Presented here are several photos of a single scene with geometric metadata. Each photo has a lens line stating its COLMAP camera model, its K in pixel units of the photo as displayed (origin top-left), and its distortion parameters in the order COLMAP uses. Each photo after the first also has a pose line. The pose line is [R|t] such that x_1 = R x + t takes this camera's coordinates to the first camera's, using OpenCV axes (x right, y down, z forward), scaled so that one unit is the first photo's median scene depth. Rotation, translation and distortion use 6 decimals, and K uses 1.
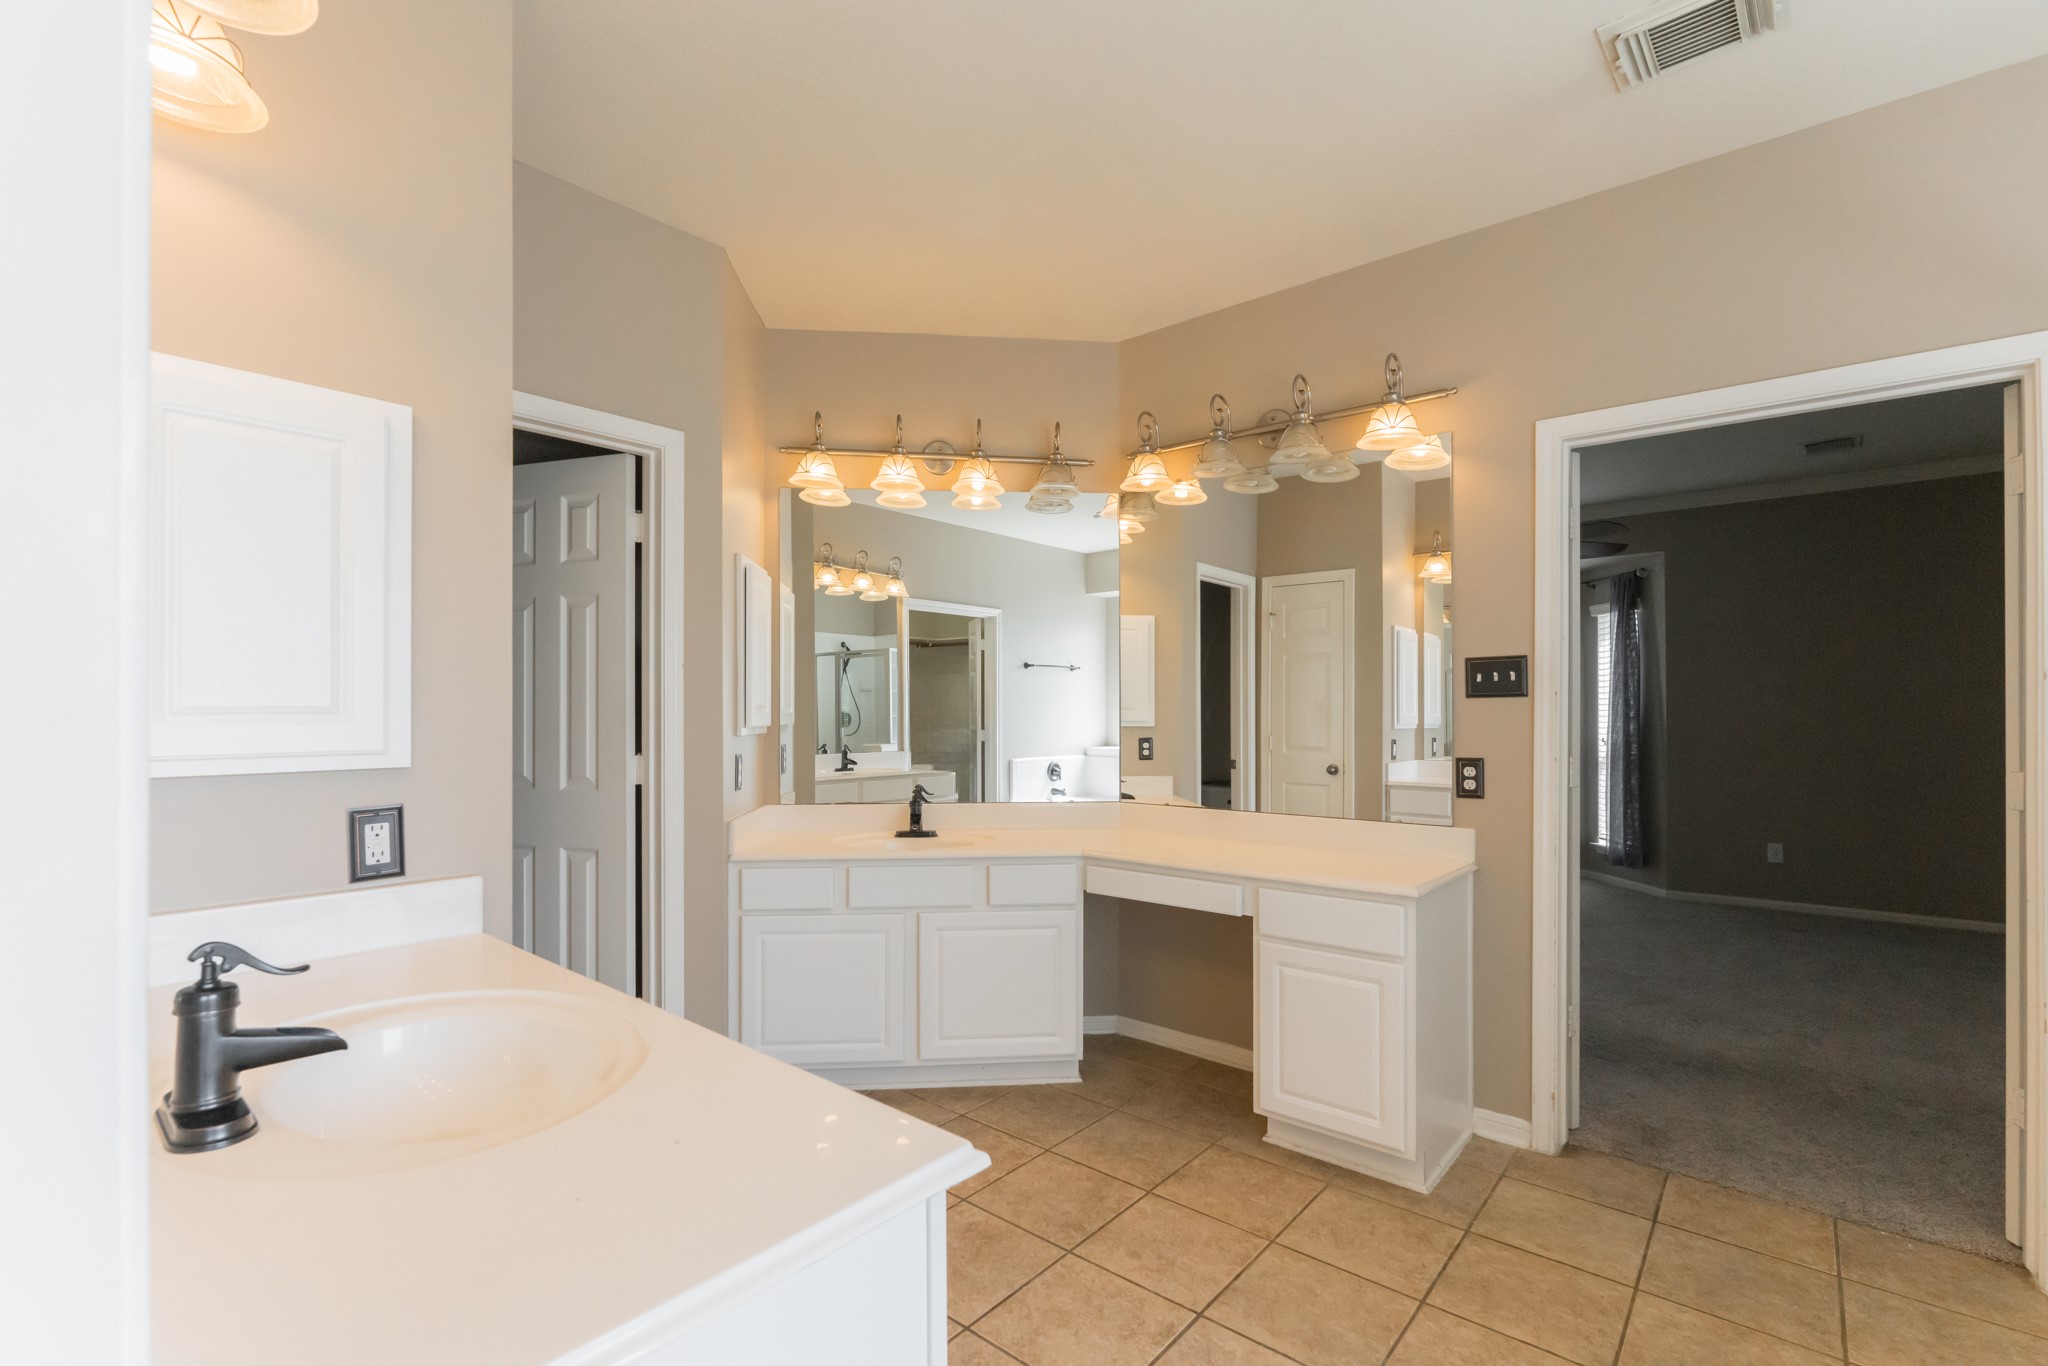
lens RADIAL K [[905.7, 0, 1034.7], [0, 905.7, 715.0], [0, 0, 1]] dist [-0.007266, 0.001322]
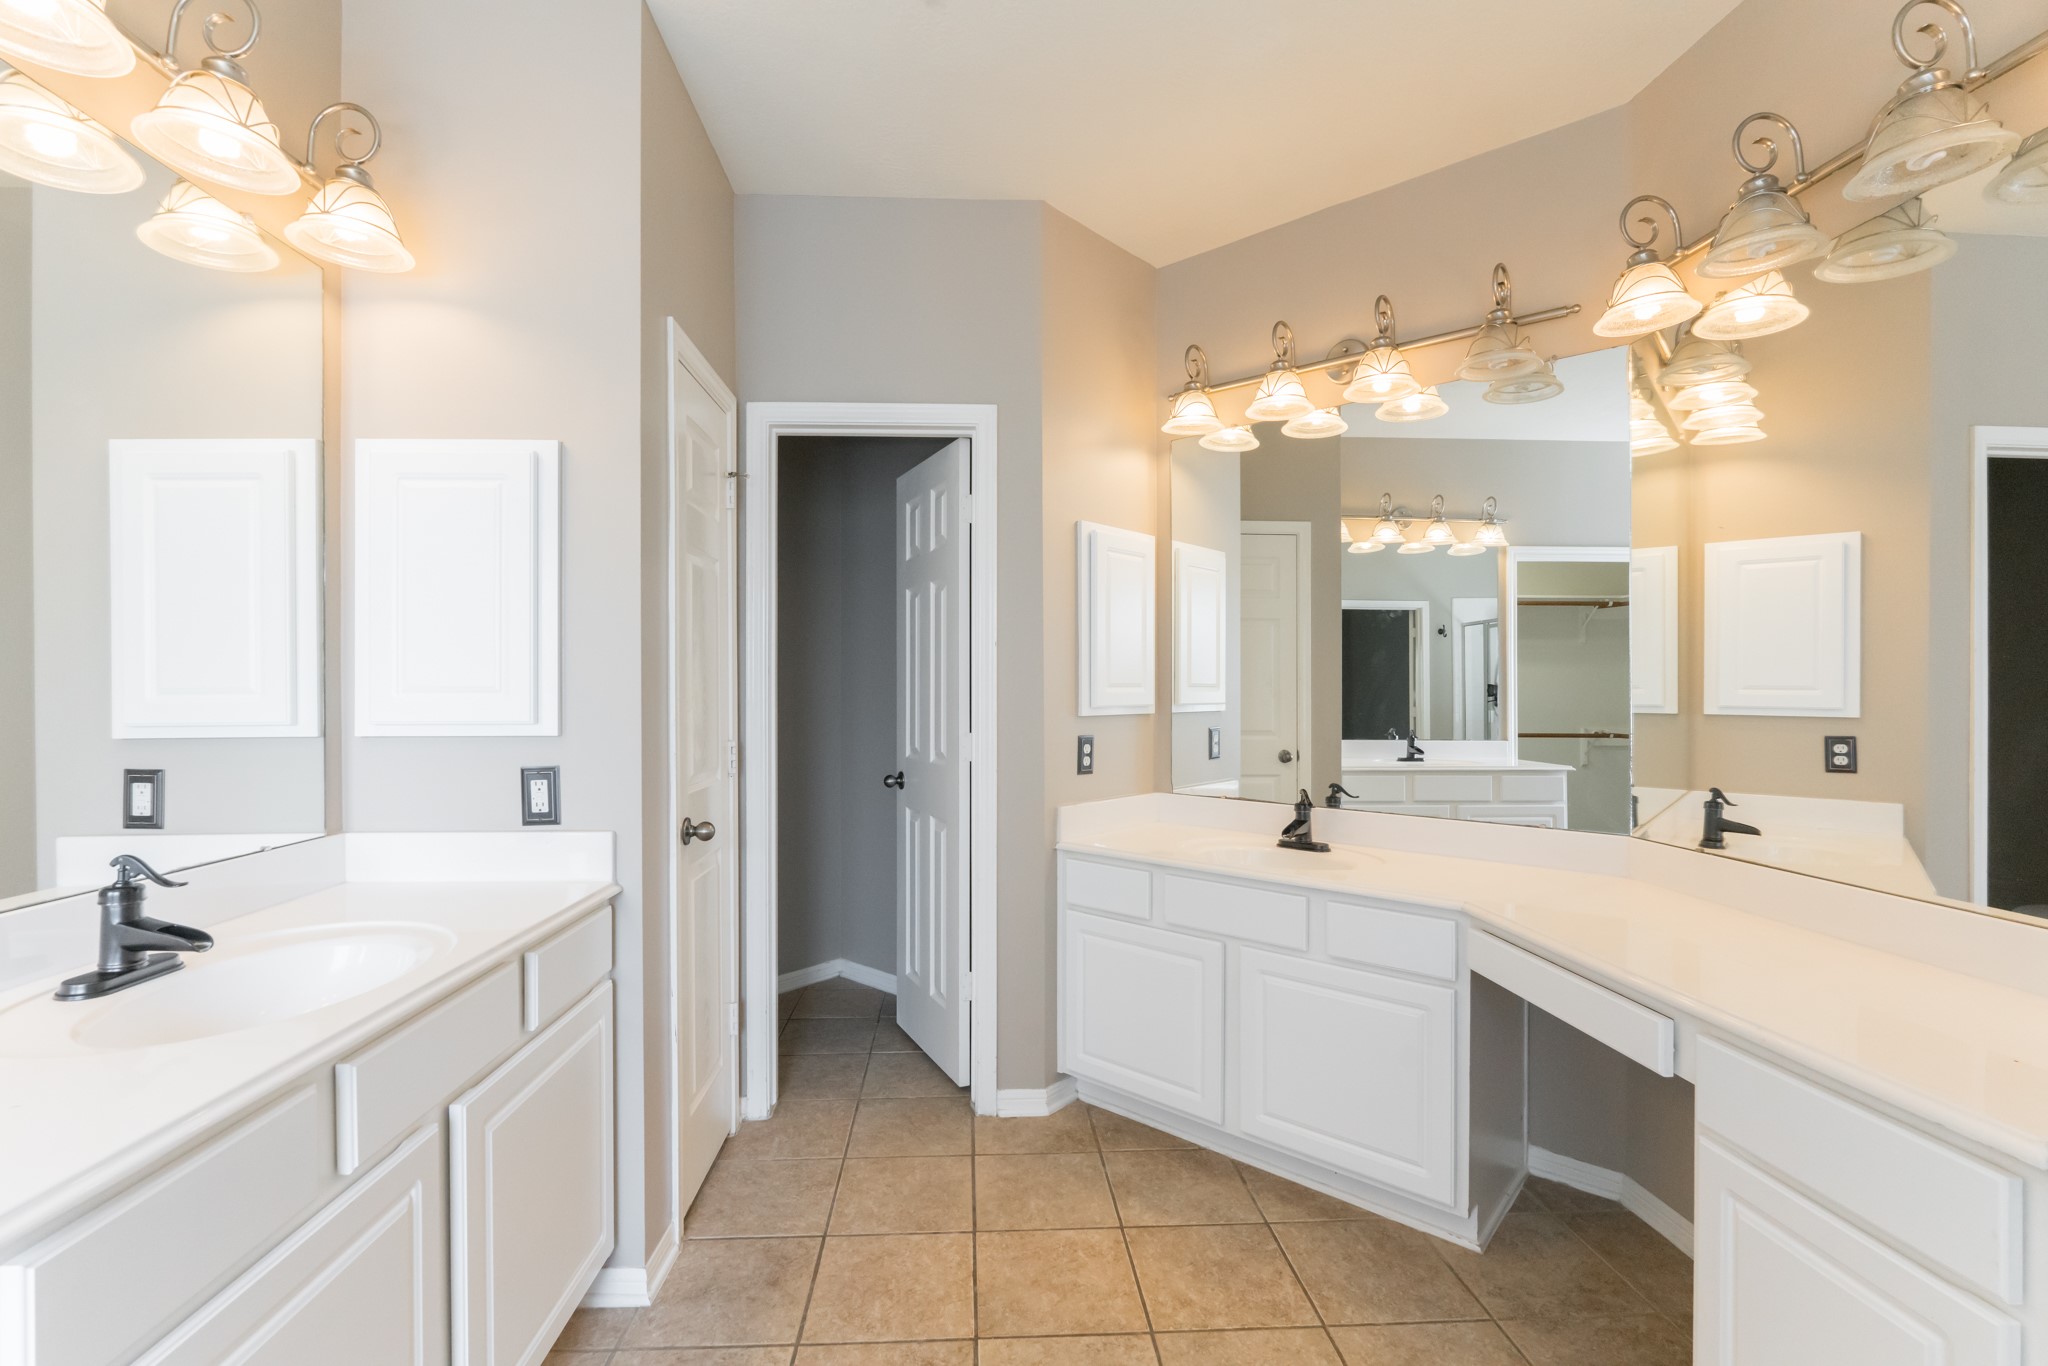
lens RADIAL K [[905.7, 0, 1011.2], [0, 905.7, 695.0], [0, 0, 1]] dist [-0.007266, 0.001322]
pose [[0.678111, 0.007456, -0.734922, 0.308046], [-0.005244, 0.999972, 0.005306, -0.003462], [0.734941, 0.000256, 0.678131, 0.308529]]
